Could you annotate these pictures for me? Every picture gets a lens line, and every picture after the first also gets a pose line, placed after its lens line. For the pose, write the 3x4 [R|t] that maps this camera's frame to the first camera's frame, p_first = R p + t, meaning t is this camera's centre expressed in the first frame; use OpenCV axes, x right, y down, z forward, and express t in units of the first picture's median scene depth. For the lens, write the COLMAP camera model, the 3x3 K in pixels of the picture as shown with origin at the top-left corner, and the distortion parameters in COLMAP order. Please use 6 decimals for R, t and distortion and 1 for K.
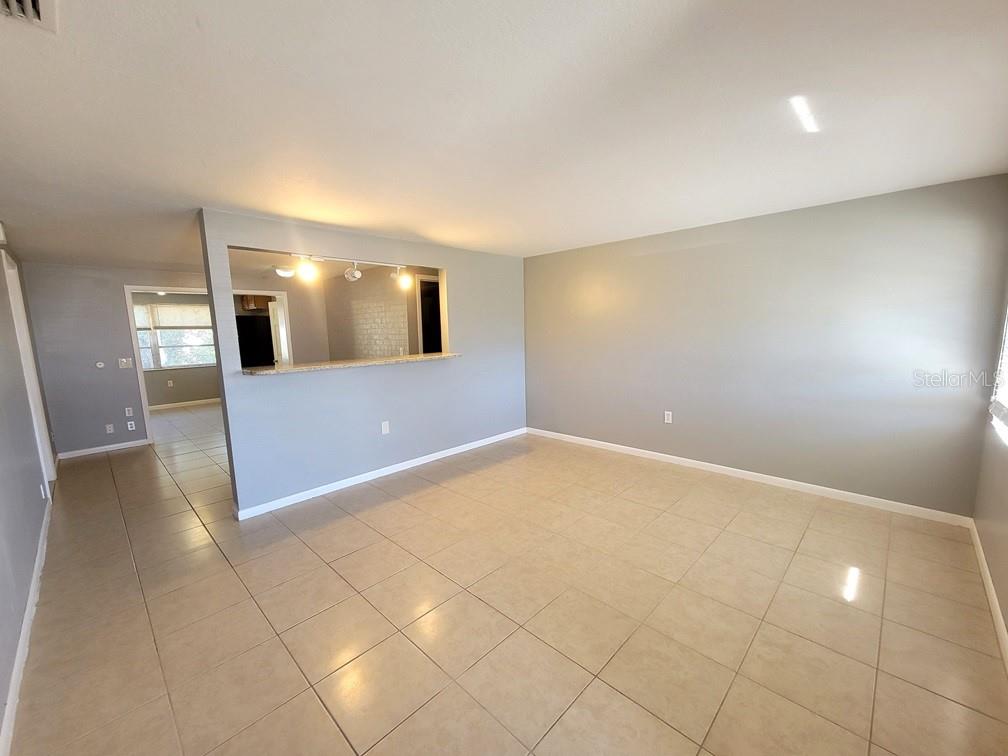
lens RADIAL K [[412.5, 0, 500.7], [0, 412.5, 382.7], [0, 0, 1]] dist [-0.001695, -0.000214]
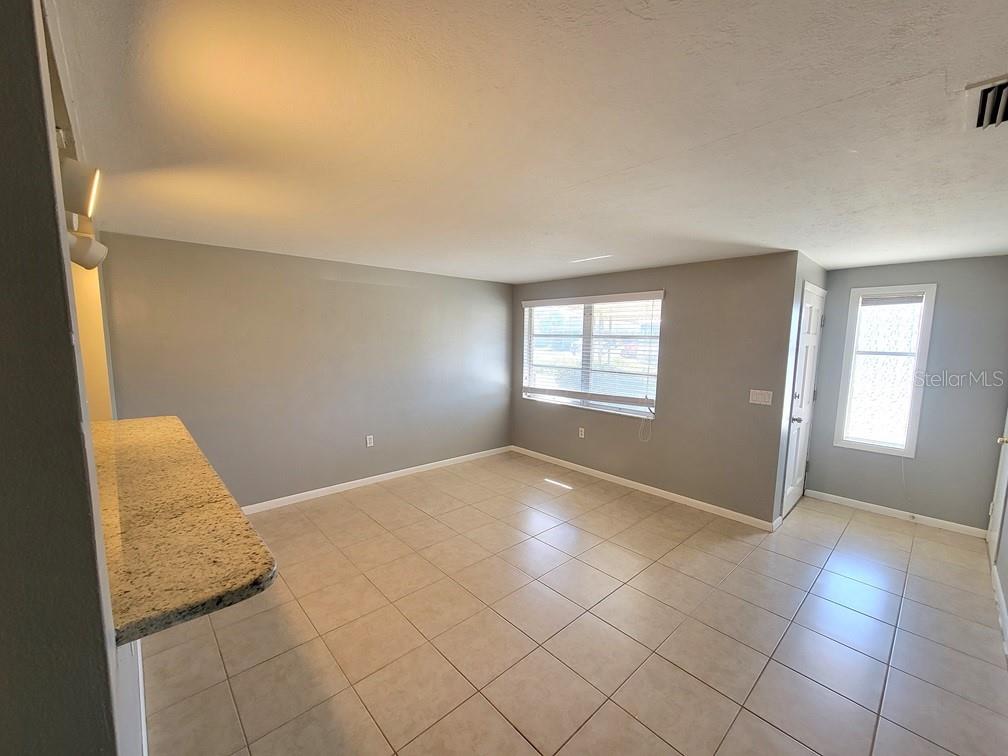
lens RADIAL K [[412.5, 0, 500.7], [0, 412.5, 382.7], [0, 0, 1]] dist [-0.001695, -0.000214]
pose [[0.057844, -0.090944, 0.994175, -0.783173], [0.124500, 0.988725, 0.083202, -0.140826], [-0.990532, 0.118962, 0.068514, 0.764982]]
